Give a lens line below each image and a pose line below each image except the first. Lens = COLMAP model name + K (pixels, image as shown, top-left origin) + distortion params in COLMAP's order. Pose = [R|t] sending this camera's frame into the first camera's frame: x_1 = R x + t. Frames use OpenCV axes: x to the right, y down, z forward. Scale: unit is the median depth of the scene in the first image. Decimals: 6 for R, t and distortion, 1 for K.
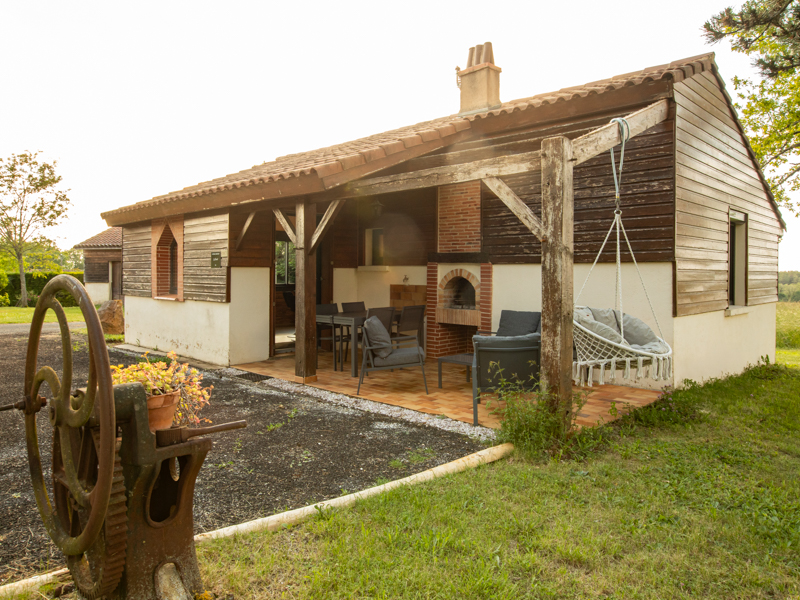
lens RADIAL K [[562.6, 0, 396.8], [0, 562.6, 286.7], [0, 0, 1]] dist [-0.059315, 0.066560]
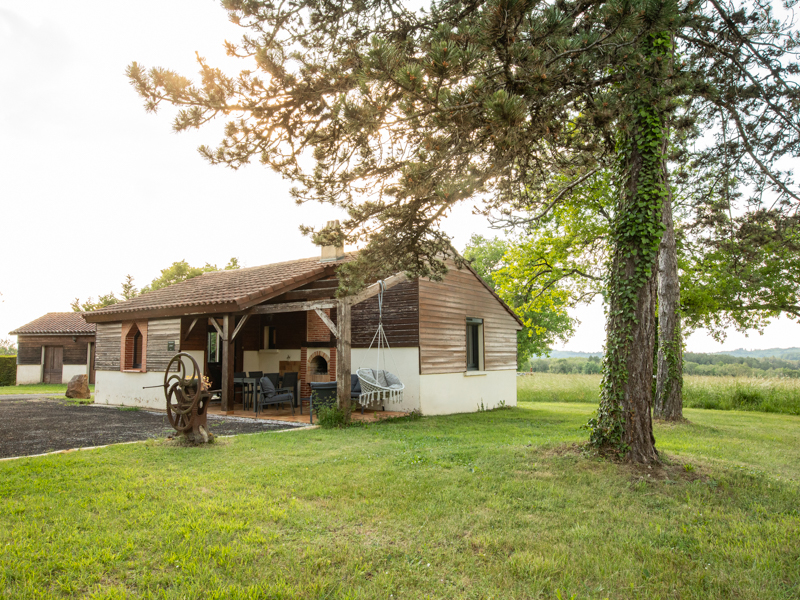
lens RADIAL K [[562.6, 0, 396.8], [0, 562.6, 286.7], [0, 0, 1]] dist [-0.059315, 0.066560]
pose [[0.987914, 0.009919, 0.154683, 0.082452], [0.012654, 0.989458, -0.144267, 0.025624], [-0.154483, 0.144480, 0.977374, -0.776668]]
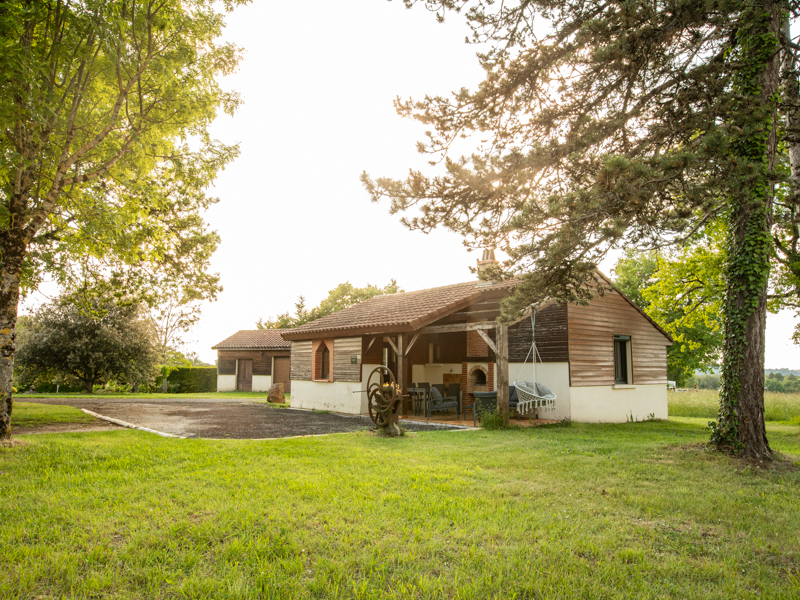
lens RADIAL K [[573.1, 0, 400.0], [0, 573.1, 300.0], [0, 0, 1]] dist [-0.080574, 0.082776]
pose [[0.995247, -0.009475, -0.096921, 0.037684], [-0.004652, 0.989493, -0.144504, 0.034033], [0.097272, 0.144268, 0.984746, -1.053738]]
